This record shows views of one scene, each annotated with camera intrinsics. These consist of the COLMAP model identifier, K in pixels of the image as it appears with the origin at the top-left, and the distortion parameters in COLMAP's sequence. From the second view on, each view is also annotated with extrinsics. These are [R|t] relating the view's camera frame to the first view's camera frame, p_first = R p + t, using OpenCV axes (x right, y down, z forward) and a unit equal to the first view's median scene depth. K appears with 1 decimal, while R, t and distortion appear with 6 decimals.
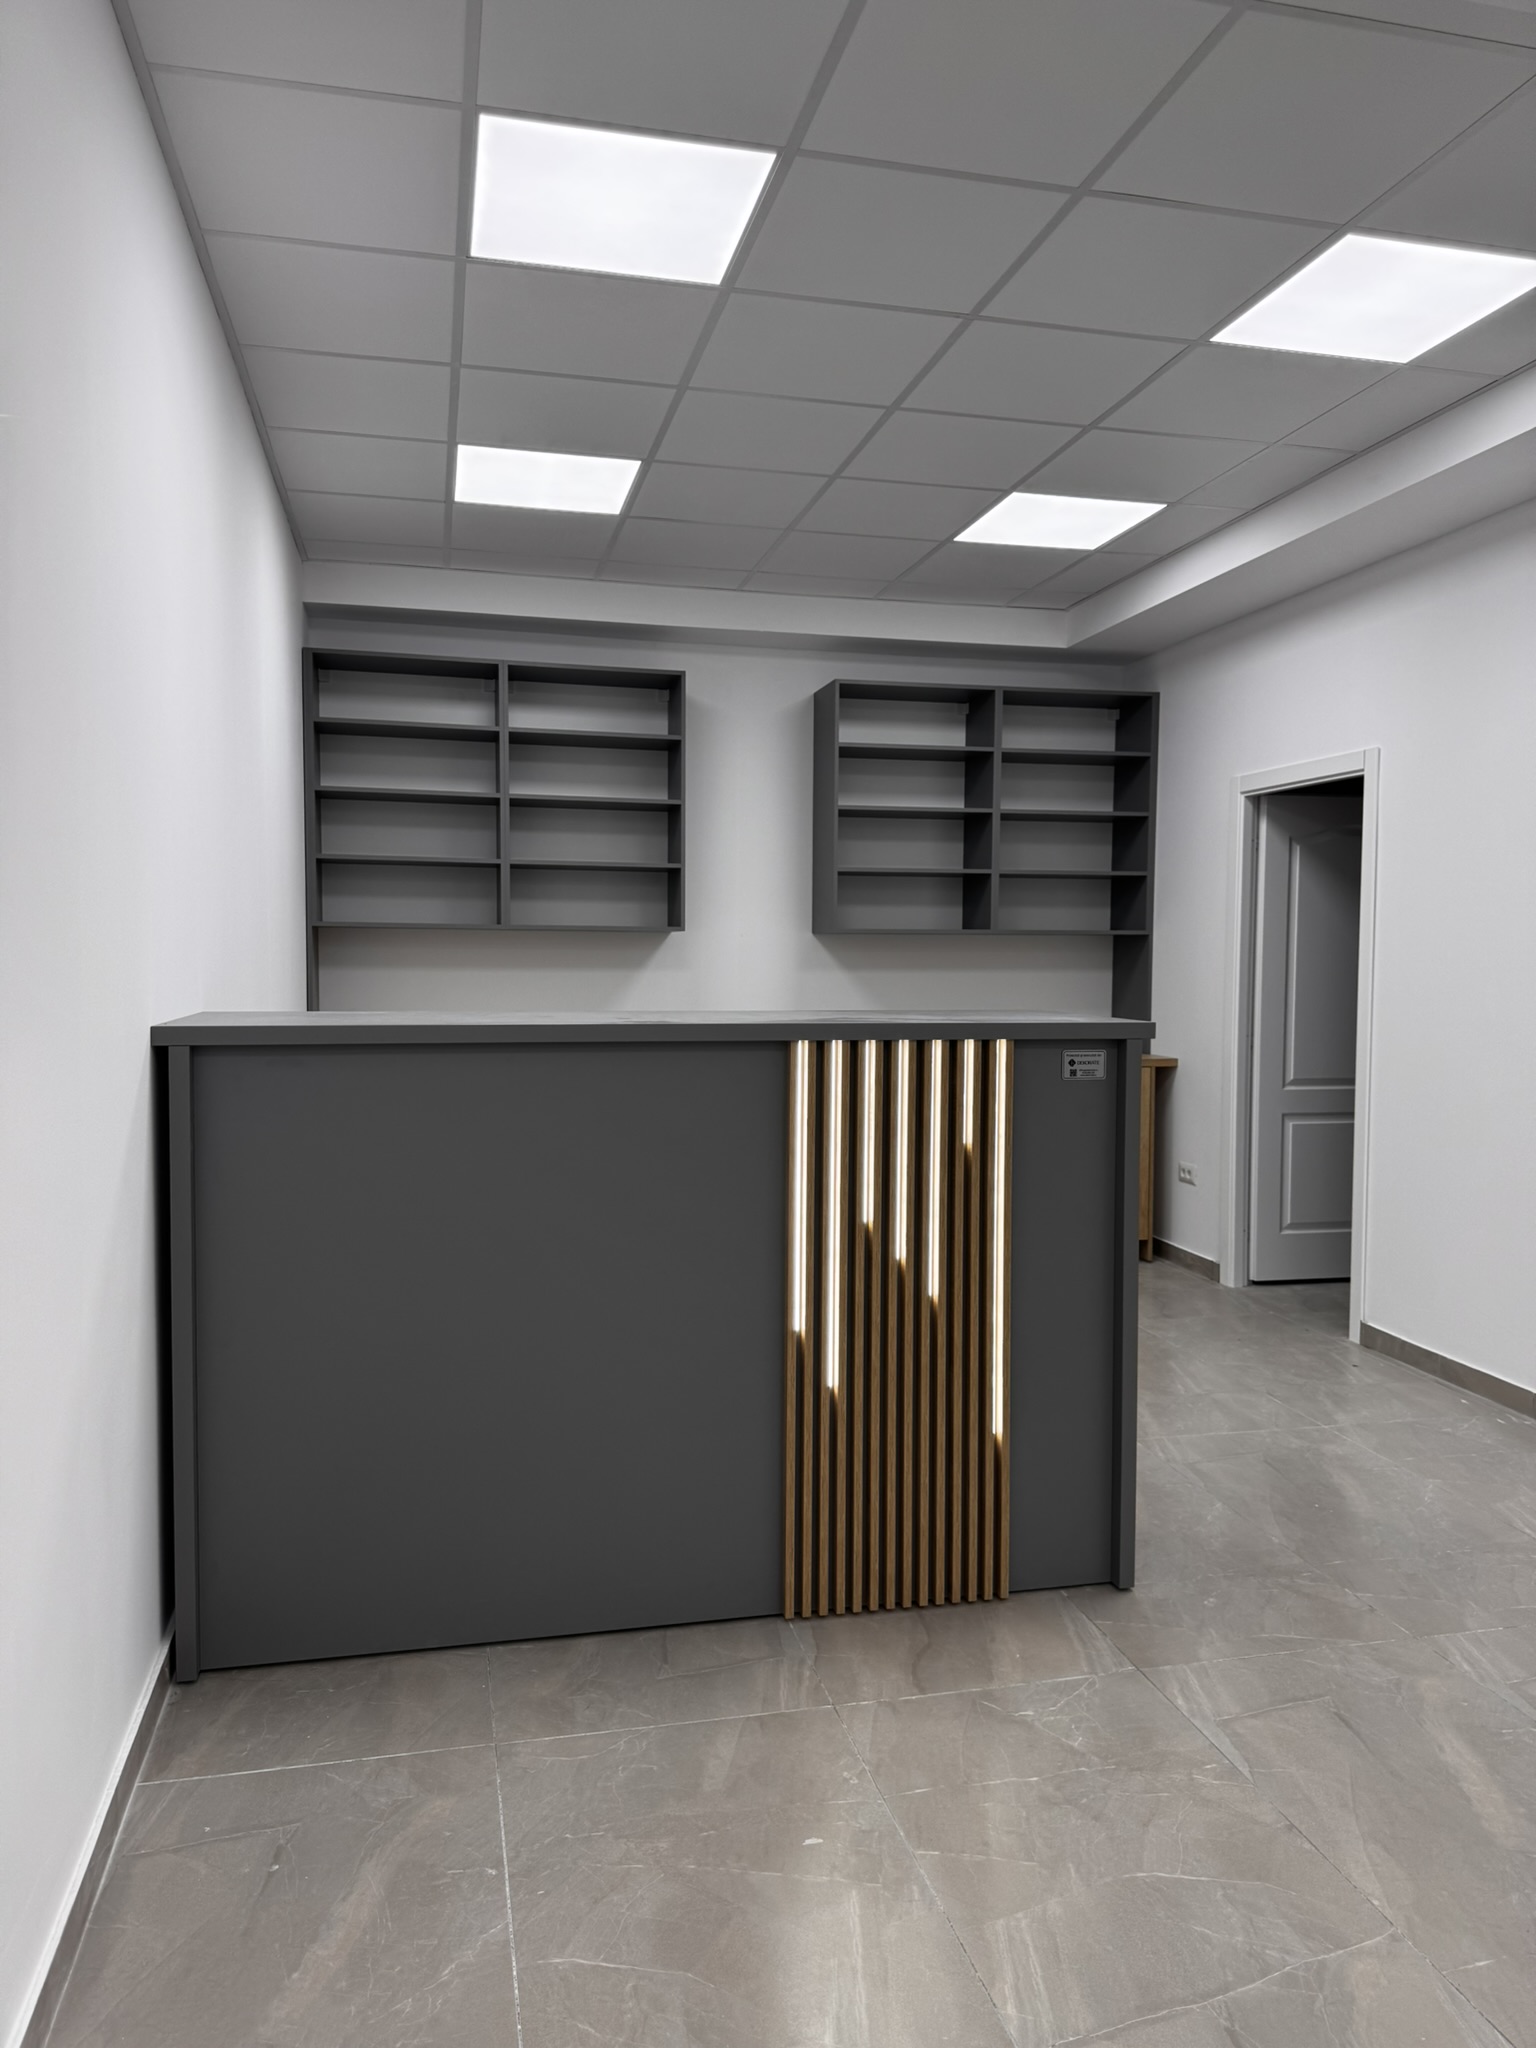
lens RADIAL K [[1434.9, 0, 768.0], [0, 1434.9, 1024.0], [0, 0, 1]] dist [0.179260, -0.360305]
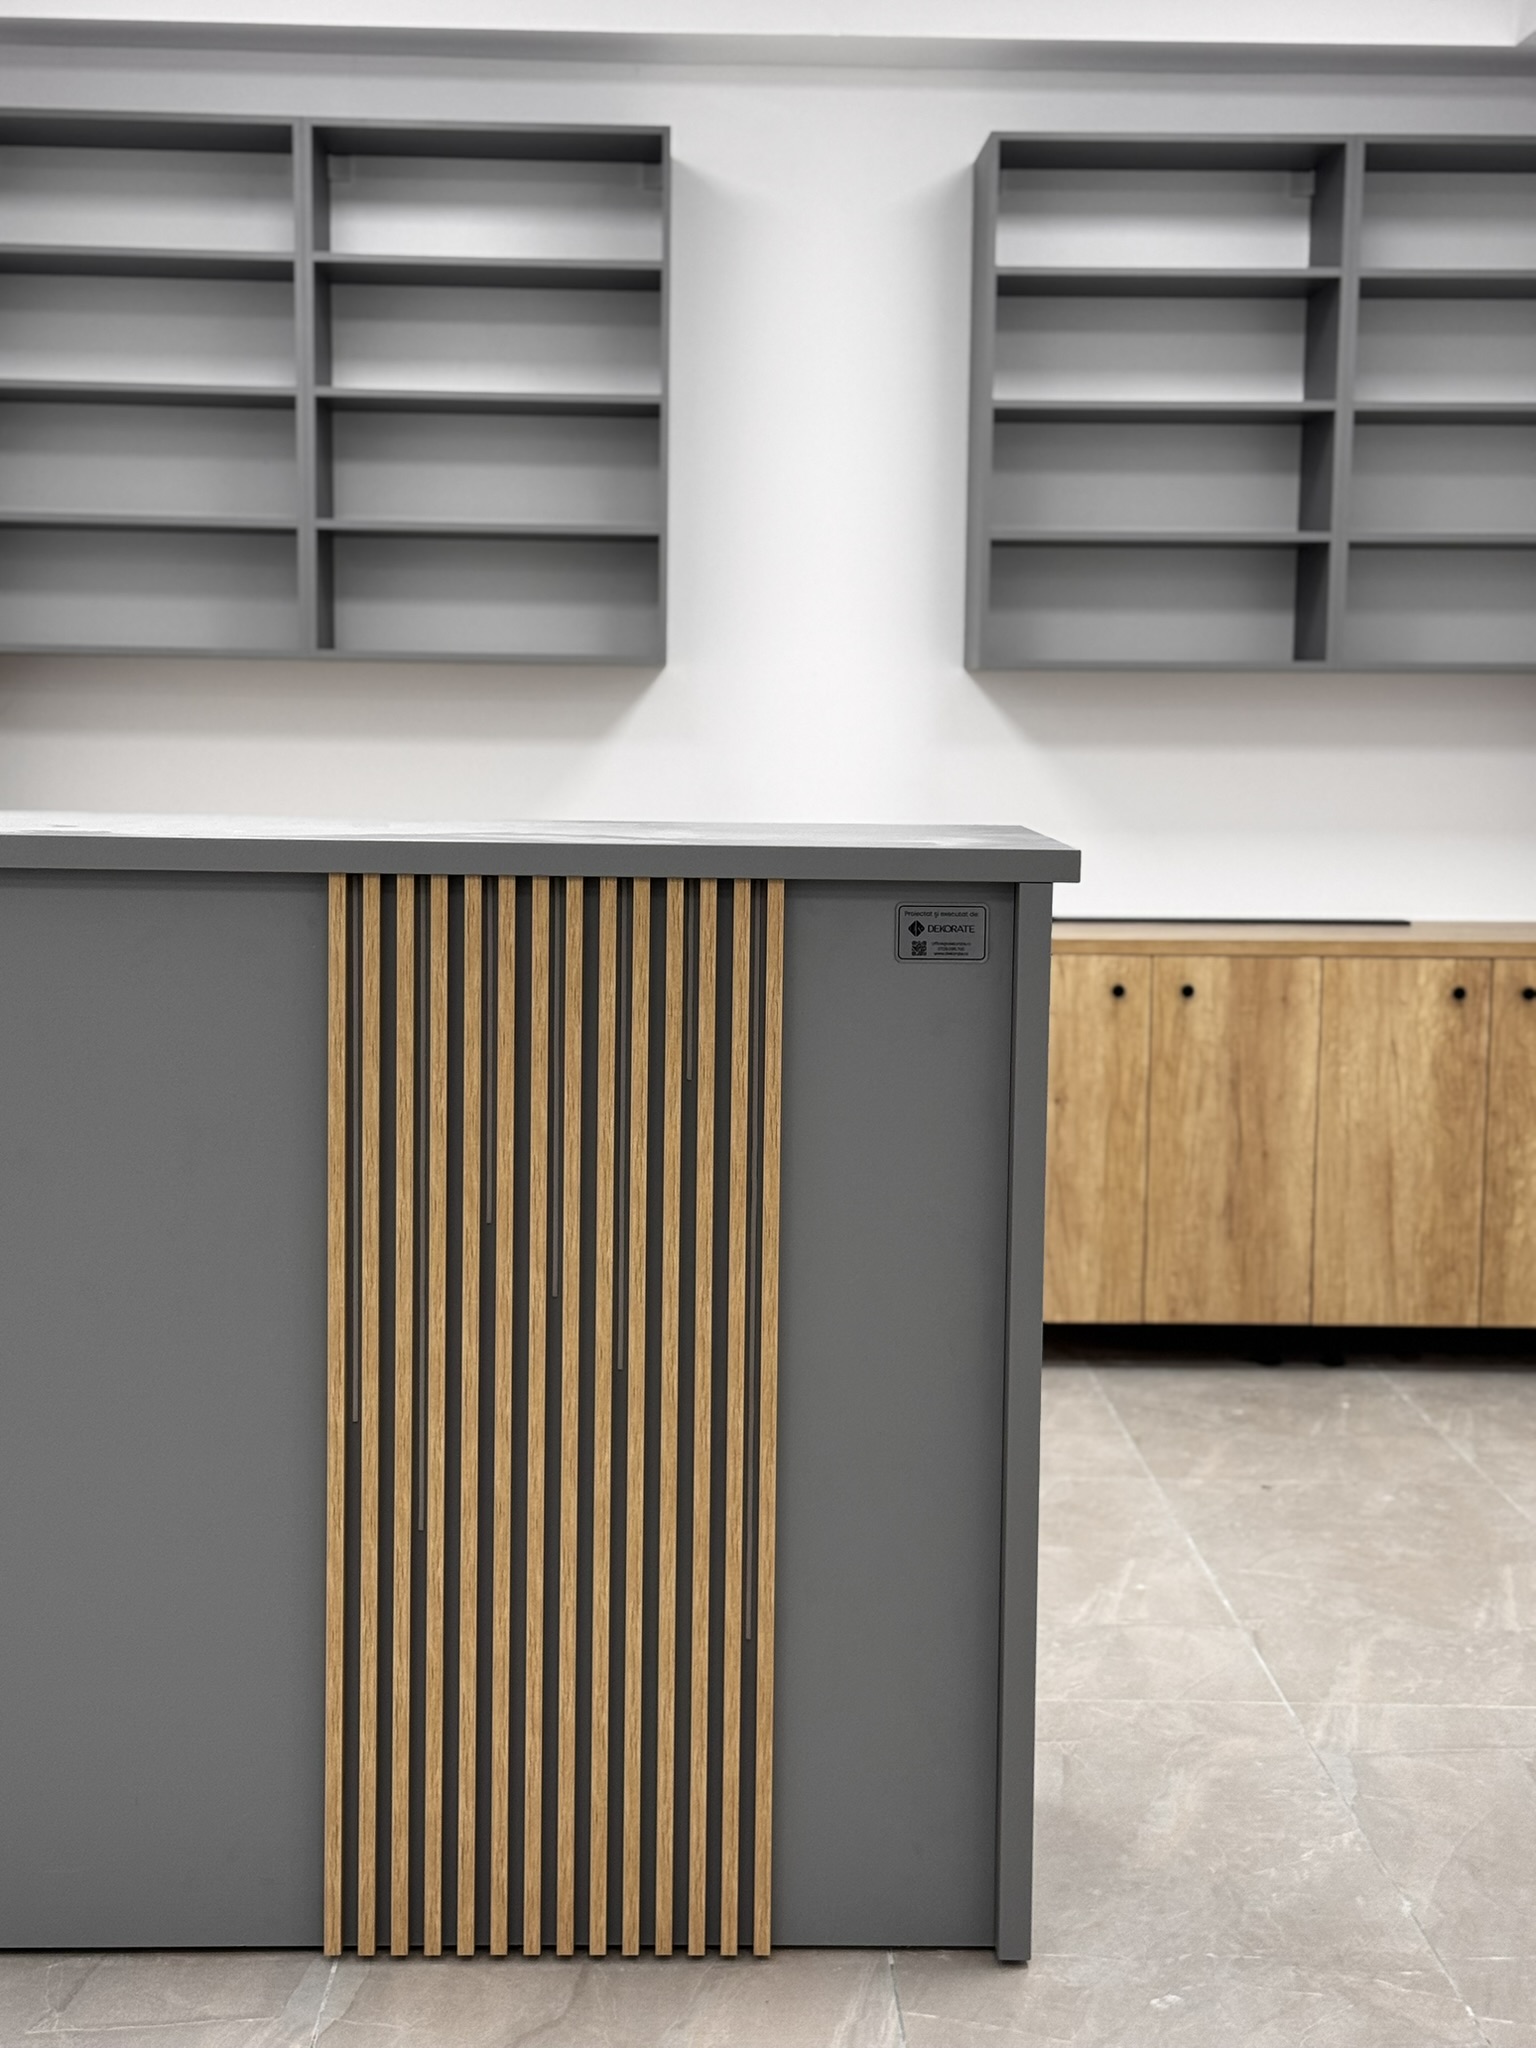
lens RADIAL K [[3060.7, 0, 768.0], [0, 3060.7, 1024.0], [0, 0, 1]] dist [0.167962, -0.216266]
pose [[0.979274, 0.027774, -0.200626, 0.259712], [-0.017286, 0.998400, 0.053841, 0.002383], [0.201800, -0.049257, 0.978187, -0.039932]]
